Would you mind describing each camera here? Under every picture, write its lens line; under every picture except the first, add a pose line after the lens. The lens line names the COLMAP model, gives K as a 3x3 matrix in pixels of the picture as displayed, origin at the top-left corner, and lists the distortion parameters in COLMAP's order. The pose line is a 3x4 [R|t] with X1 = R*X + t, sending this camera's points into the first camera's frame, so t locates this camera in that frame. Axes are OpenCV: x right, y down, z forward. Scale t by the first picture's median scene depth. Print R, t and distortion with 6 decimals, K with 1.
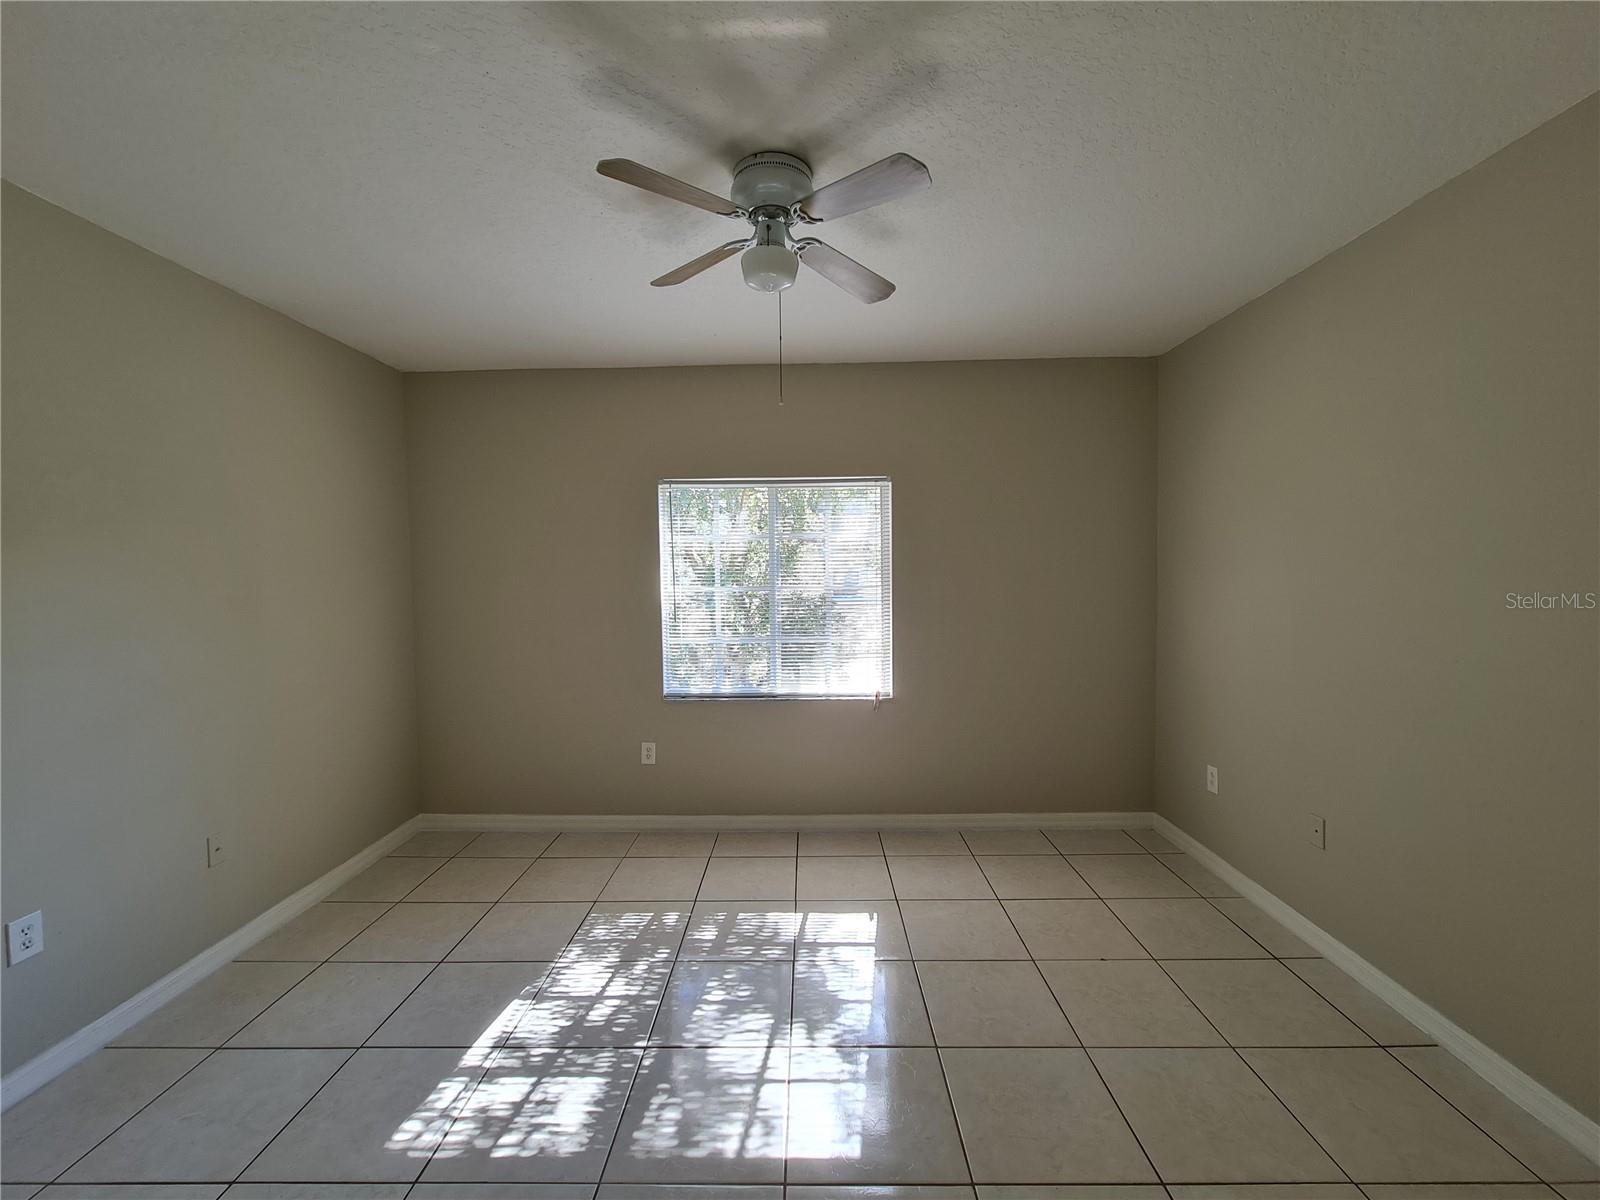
lens RADIAL K [[652.1, 0, 798.5], [0, 652.1, 599.9], [0, 0, 1]] dist [-0.003315, 0.000416]
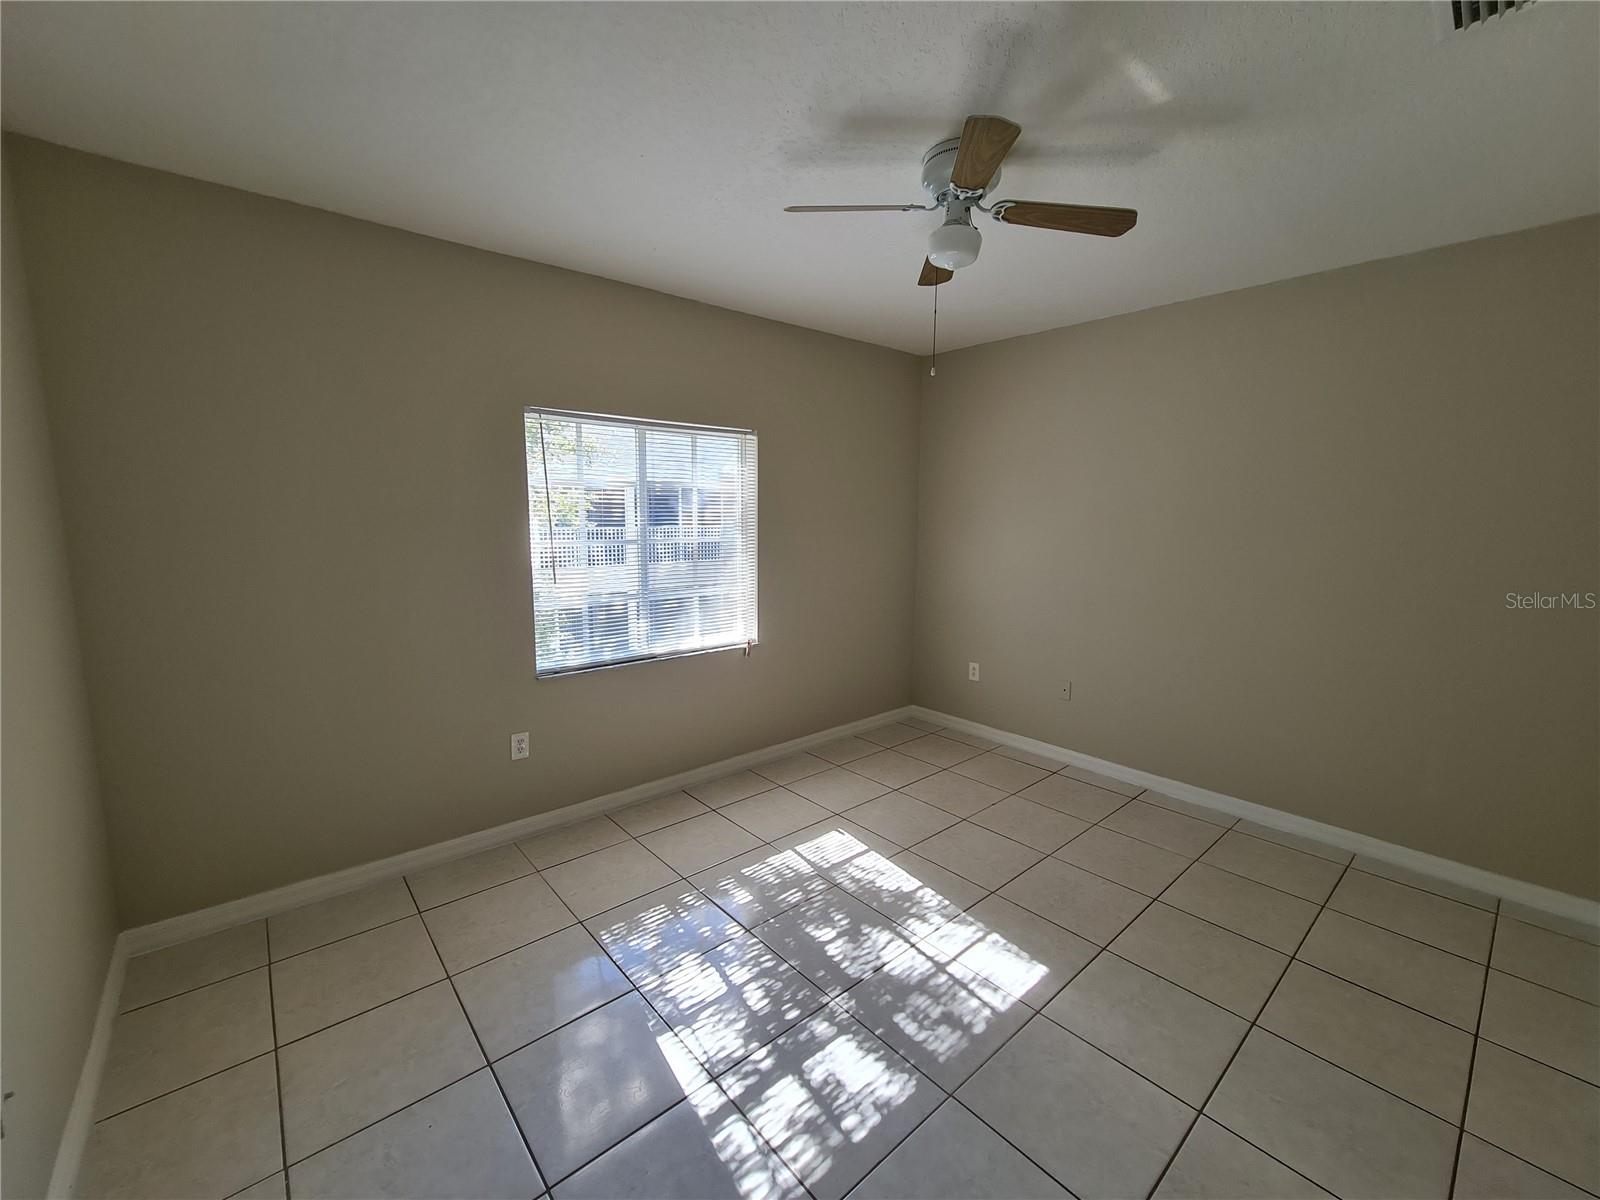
lens RADIAL K [[652.1, 0, 792.5], [0, 652.1, 599.6], [0, 0, 1]] dist [-0.003315, 0.000416]
pose [[0.745997, -0.072338, 0.662009, -0.628999], [0.017436, 0.995864, 0.089170, -0.017751], [-0.665721, -0.054978, 0.744173, 0.218732]]
